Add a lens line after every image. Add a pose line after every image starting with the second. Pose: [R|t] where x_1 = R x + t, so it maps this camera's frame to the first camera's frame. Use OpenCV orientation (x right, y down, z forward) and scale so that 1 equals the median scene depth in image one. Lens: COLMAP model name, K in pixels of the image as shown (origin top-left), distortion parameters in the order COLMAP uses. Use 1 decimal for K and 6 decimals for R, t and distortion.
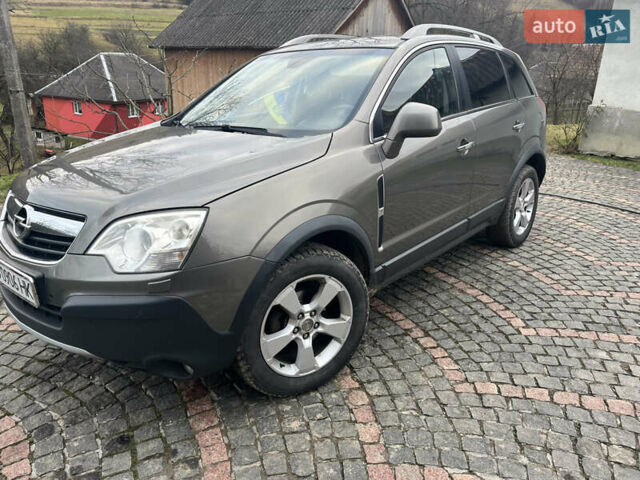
lens RADIAL K [[477.5, 0, 319.6], [0, 477.5, 238.5], [0, 0, 1]] dist [0.027190, -0.004839]
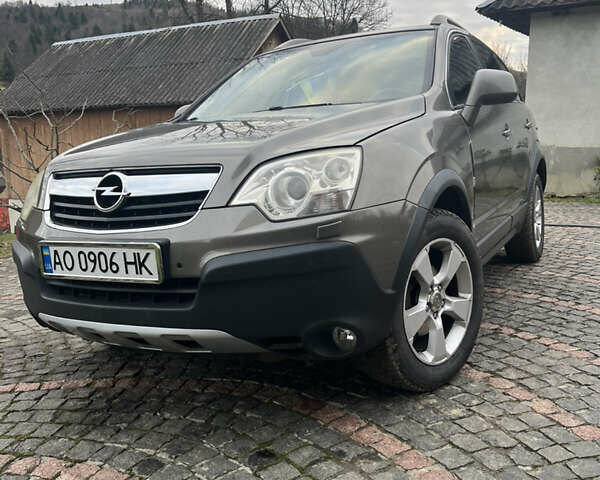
lens RADIAL K [[590.4, 0, 300.0], [0, 590.4, 239.8], [0, 0, 1]] dist [0.018016, 0.000000]
pose [[0.976146, -0.080118, 0.201792, -0.469272], [0.116195, 0.977898, -0.173820, 0.229178], [-0.183406, 0.193121, 0.963881, 0.002012]]
